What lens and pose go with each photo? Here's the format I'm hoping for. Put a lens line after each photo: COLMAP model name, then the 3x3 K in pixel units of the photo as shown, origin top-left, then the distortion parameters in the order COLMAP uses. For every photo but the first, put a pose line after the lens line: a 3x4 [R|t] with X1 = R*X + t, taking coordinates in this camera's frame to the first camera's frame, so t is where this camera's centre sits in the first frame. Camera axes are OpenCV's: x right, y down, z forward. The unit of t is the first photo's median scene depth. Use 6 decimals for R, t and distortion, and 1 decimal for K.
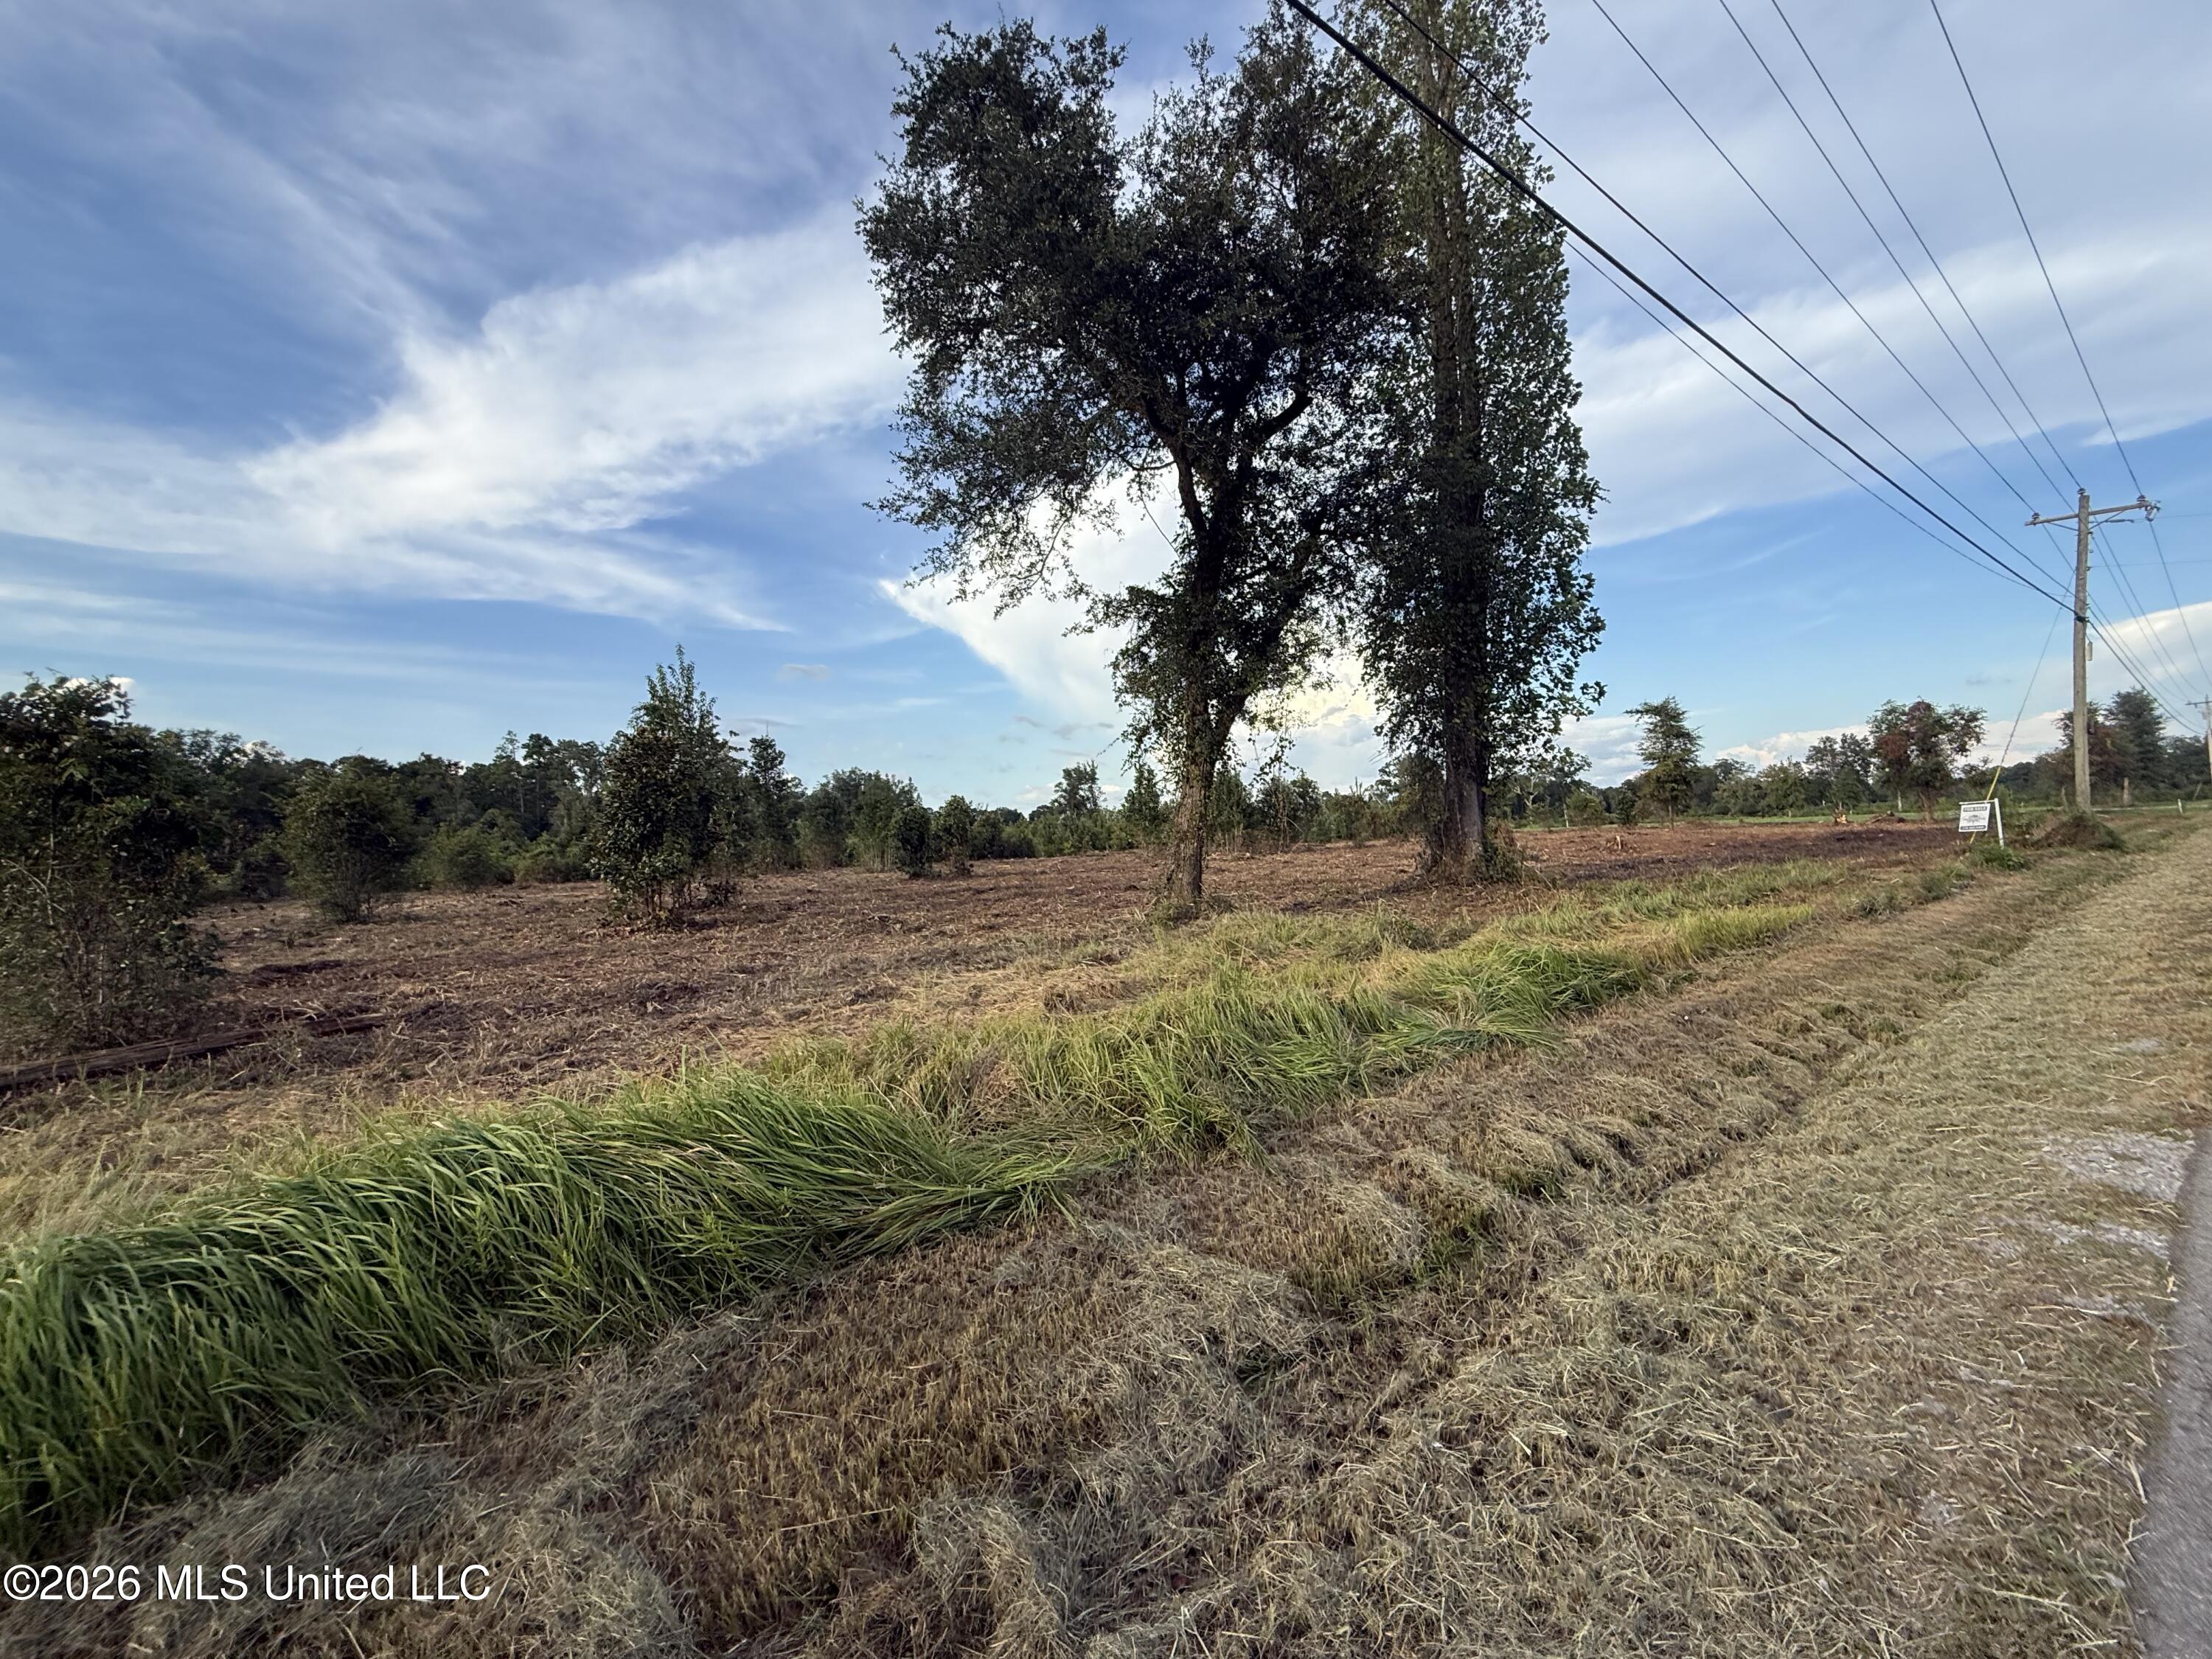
lens RADIAL K [[879.0, 0, 1102.3], [0, 879.0, 826.2], [0, 0, 1]] dist [0.002242, 0.000187]
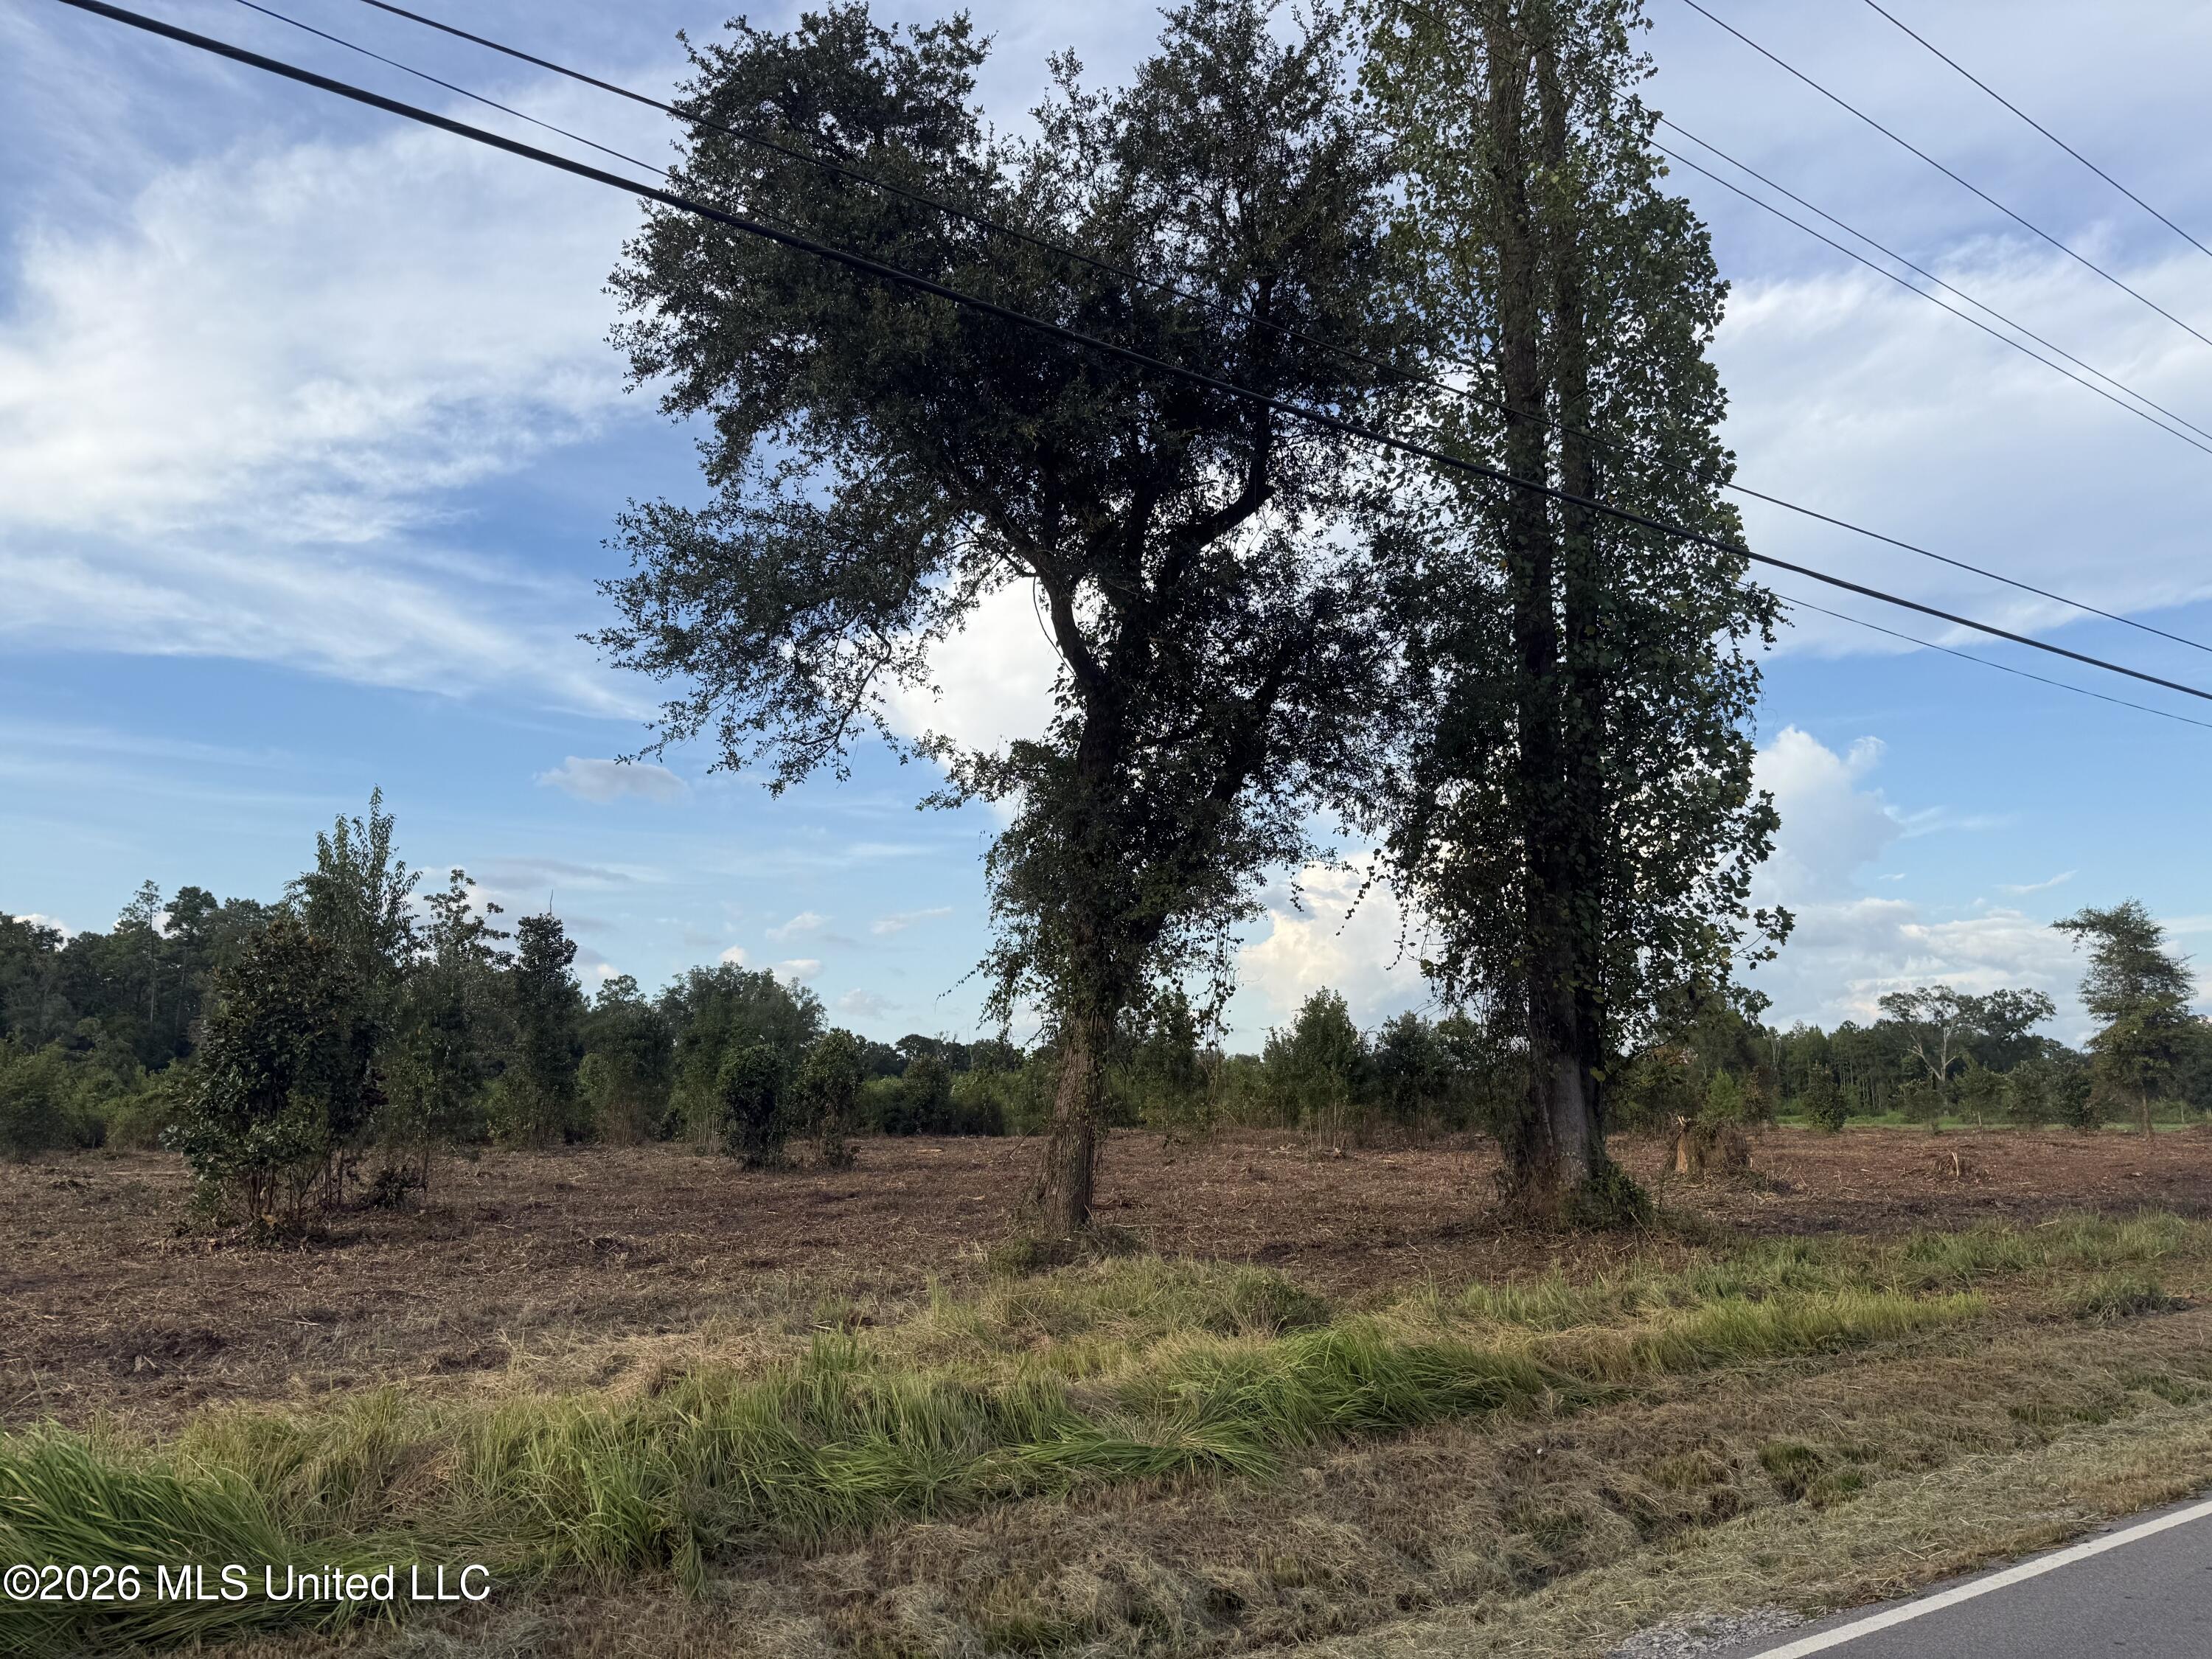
lens RADIAL K [[1536.9, 0, 1101.6], [0, 1536.9, 837.1], [0, 0, 1]] dist [0.100523, -0.124345]
pose [[0.998158, 0.034510, -0.049903, 0.200271], [-0.041804, 0.987277, -0.153414, -0.032390], [0.043974, 0.155218, 0.986901, -0.172683]]
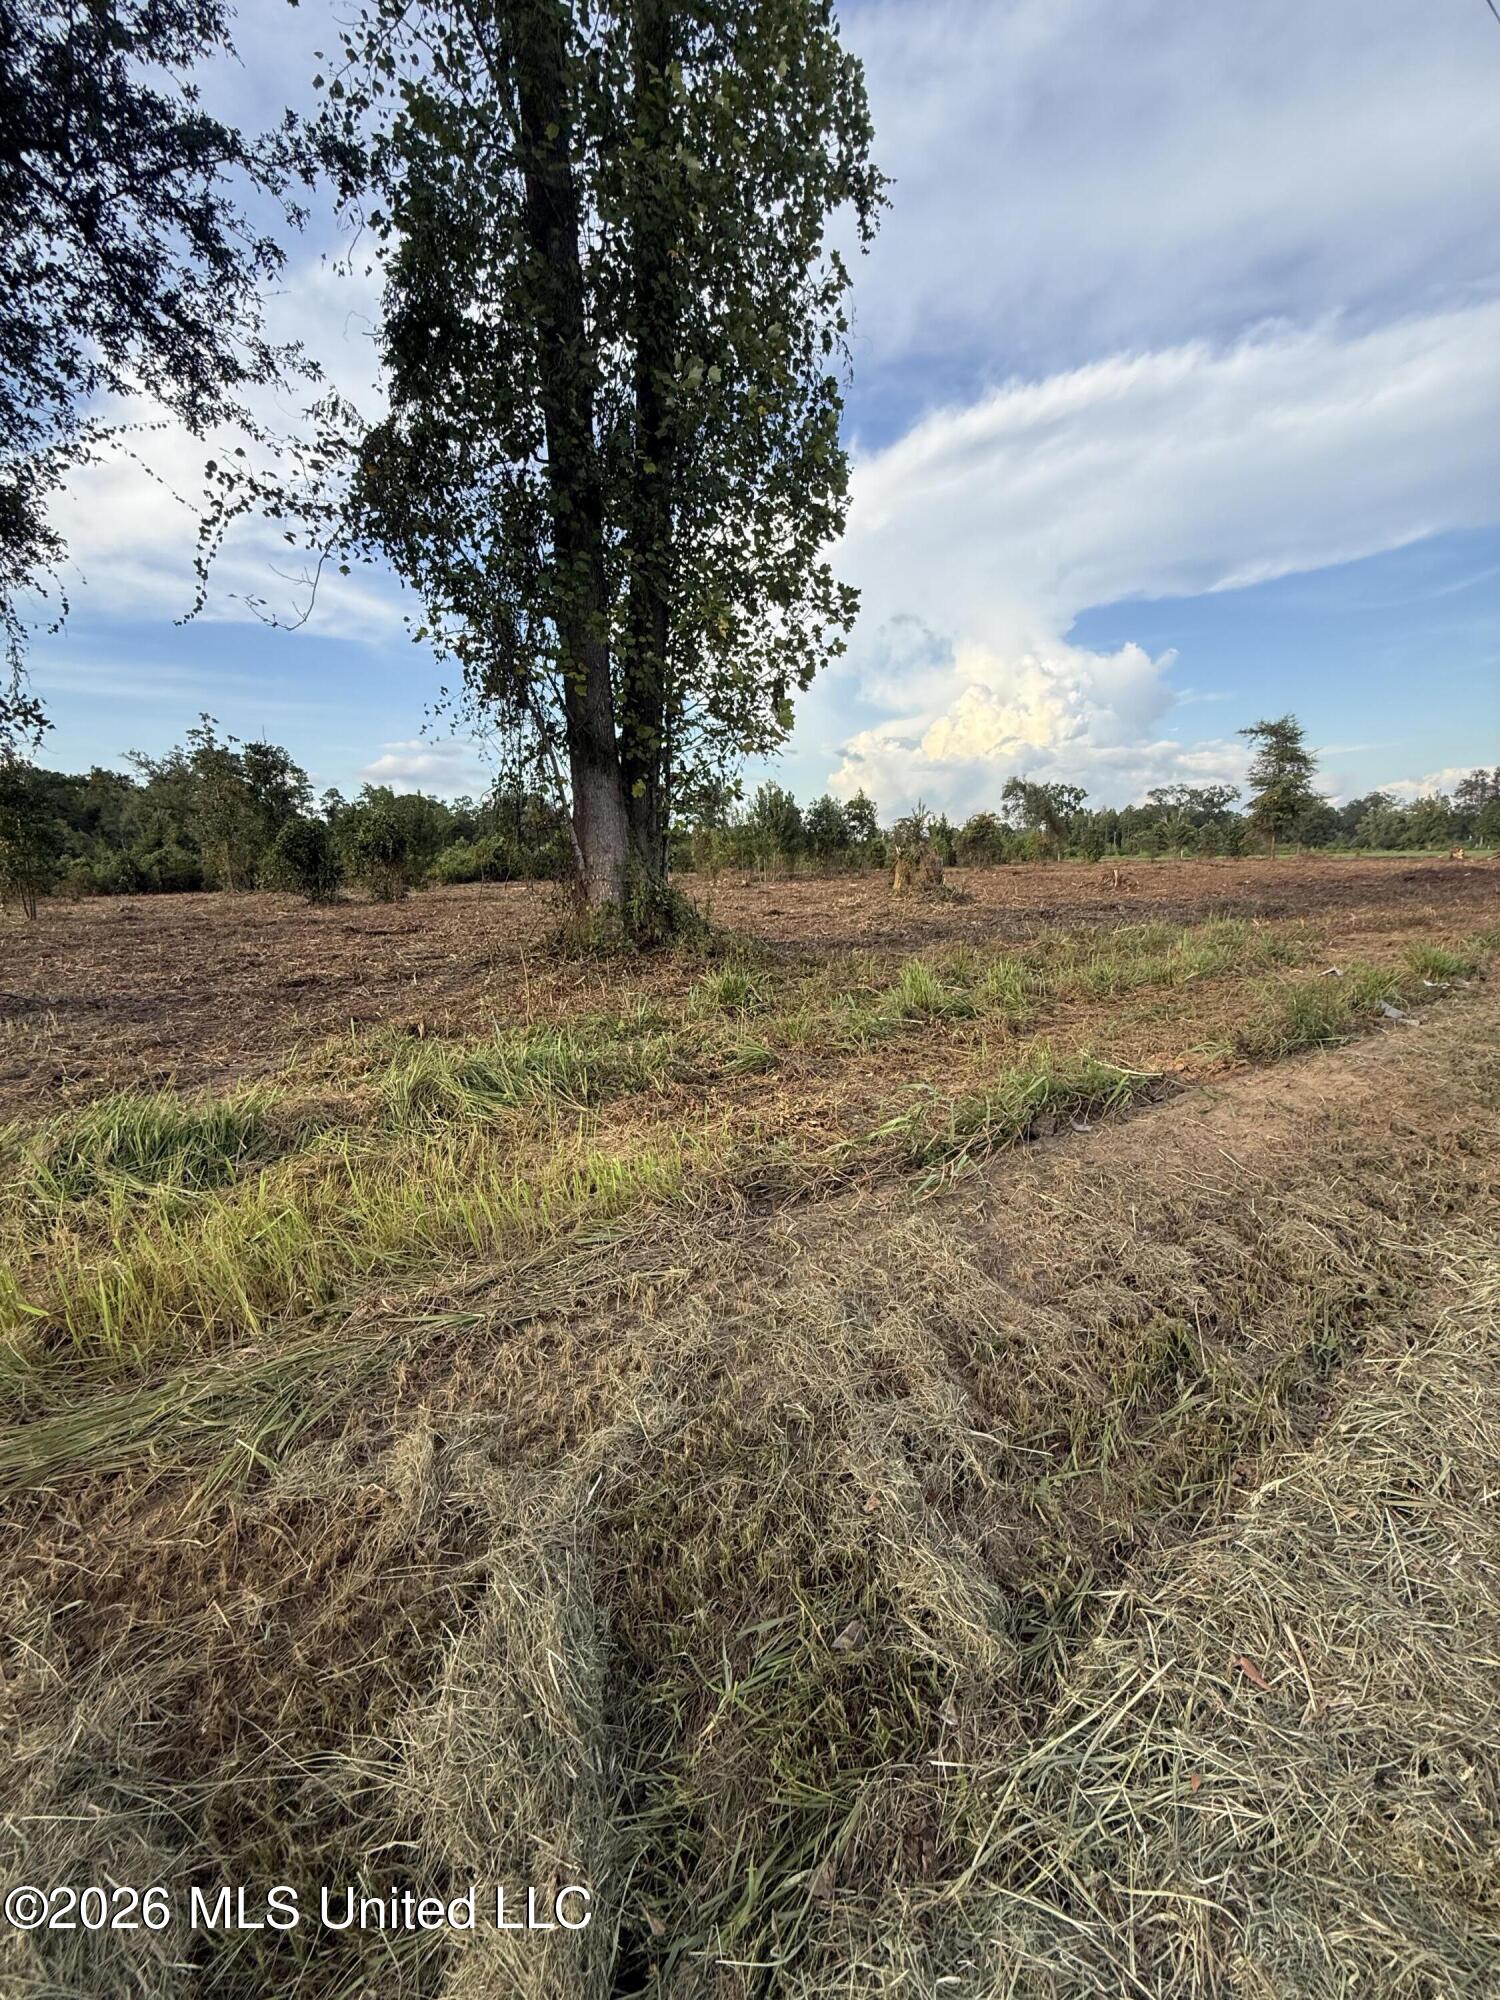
lens RADIAL K [[794.8, 0, 750.0], [0, 794.8, 1000.0], [0, 0, 1]] dist [0.000878, 0.000401]
pose [[0.998882, 0.026084, -0.039424, 0.746124], [-0.018231, 0.982035, 0.187819, -0.006851], [0.043615, -0.186890, 0.981412, 0.655197]]
